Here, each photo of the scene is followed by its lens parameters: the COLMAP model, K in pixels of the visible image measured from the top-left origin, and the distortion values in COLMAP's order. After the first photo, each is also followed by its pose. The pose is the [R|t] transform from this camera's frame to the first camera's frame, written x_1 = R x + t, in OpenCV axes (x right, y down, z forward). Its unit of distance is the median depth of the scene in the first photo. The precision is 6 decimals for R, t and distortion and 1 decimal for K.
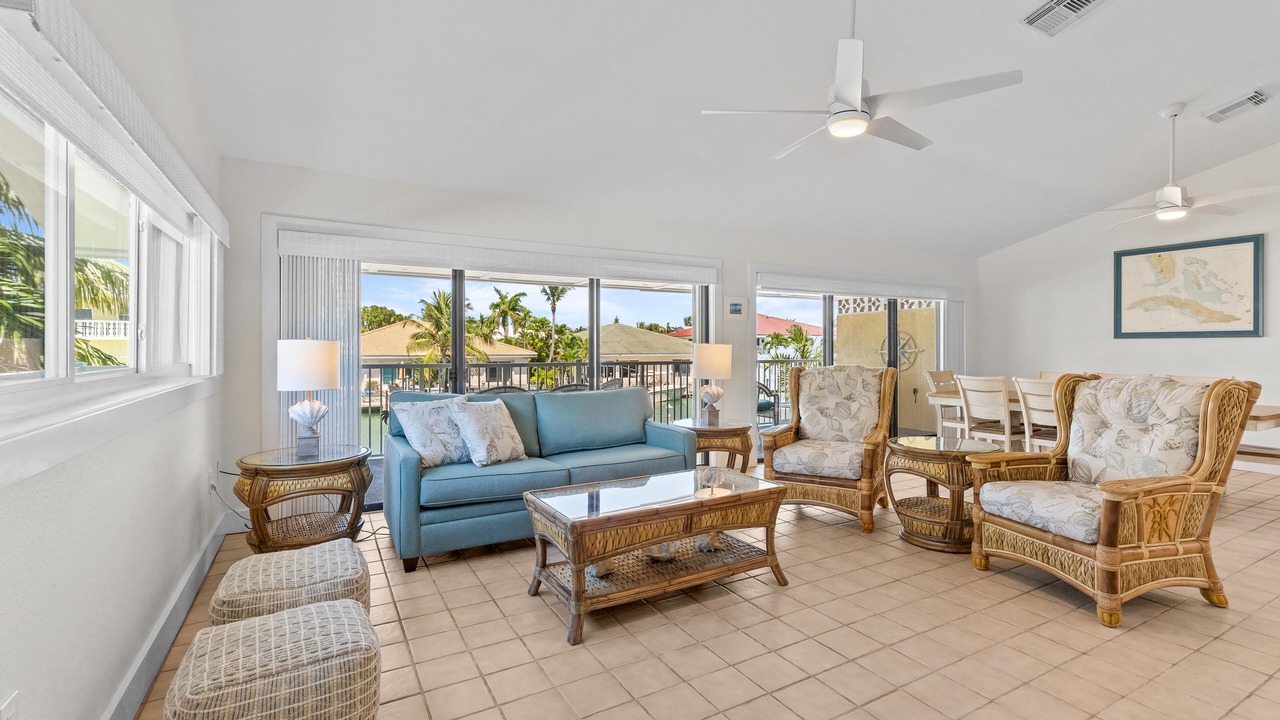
lens RADIAL K [[578.4, 0, 652.5], [0, 578.4, 345.7], [0, 0, 1]] dist [0.002128, 0.000008]
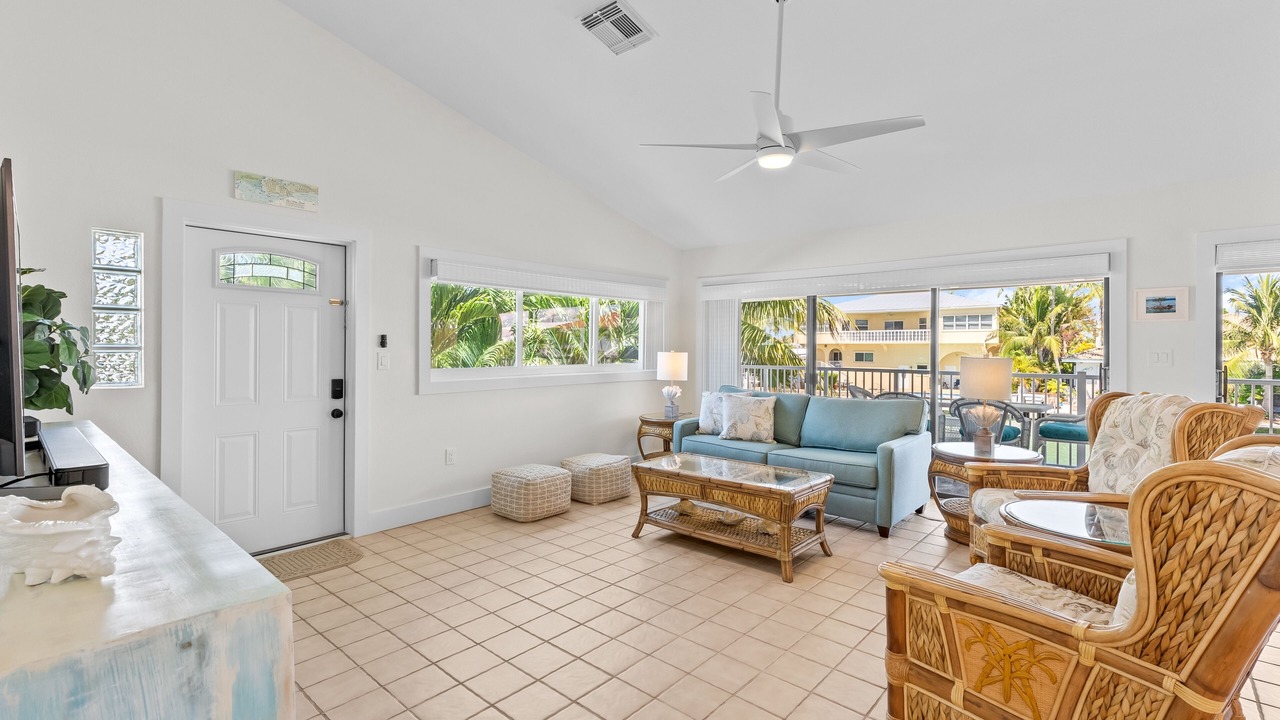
lens RADIAL K [[578.4, 0, 652.5], [0, 578.4, 345.7], [0, 0, 1]] dist [0.002128, 0.000008]
pose [[0.319780, -0.002317, -0.947489, 1.002889], [-0.002041, 0.999993, -0.003134, -0.021306], [0.947489, 0.002936, 0.319773, 0.353186]]
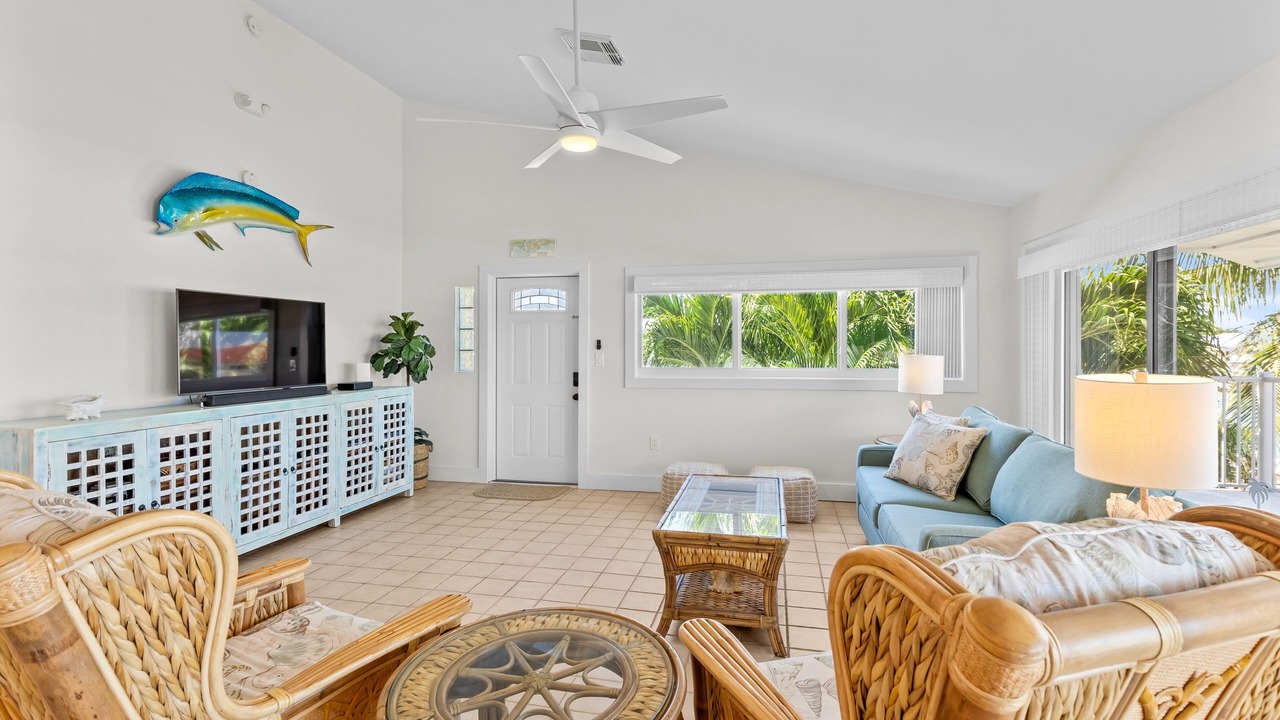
lens RADIAL K [[578.4, 0, 652.5], [0, 578.4, 345.7], [0, 0, 1]] dist [0.002128, 0.000008]
pose [[-0.682830, 0.002424, -0.730573, 0.739585], [0.003438, 0.999994, 0.000104, -0.030279], [0.730569, -0.002441, -0.682834, 1.365345]]
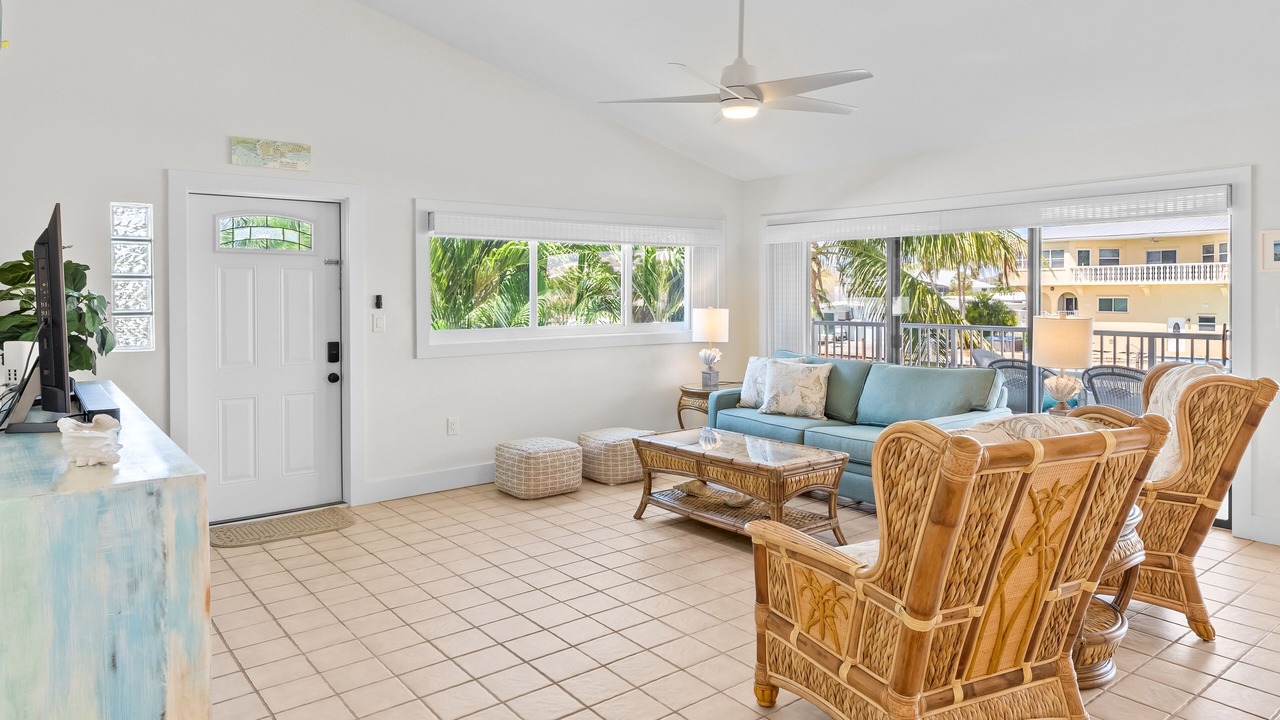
lens RADIAL K [[805.7, 0, 656.3], [0, 805.7, 299.0], [0, 0, 1]] dist [0.003758, 0.002216]
pose [[0.146181, 0.006461, -0.989237, 1.325824], [0.006302, 0.999952, 0.007463, -0.047023], [0.989238, -0.007325, 0.146133, 0.512977]]
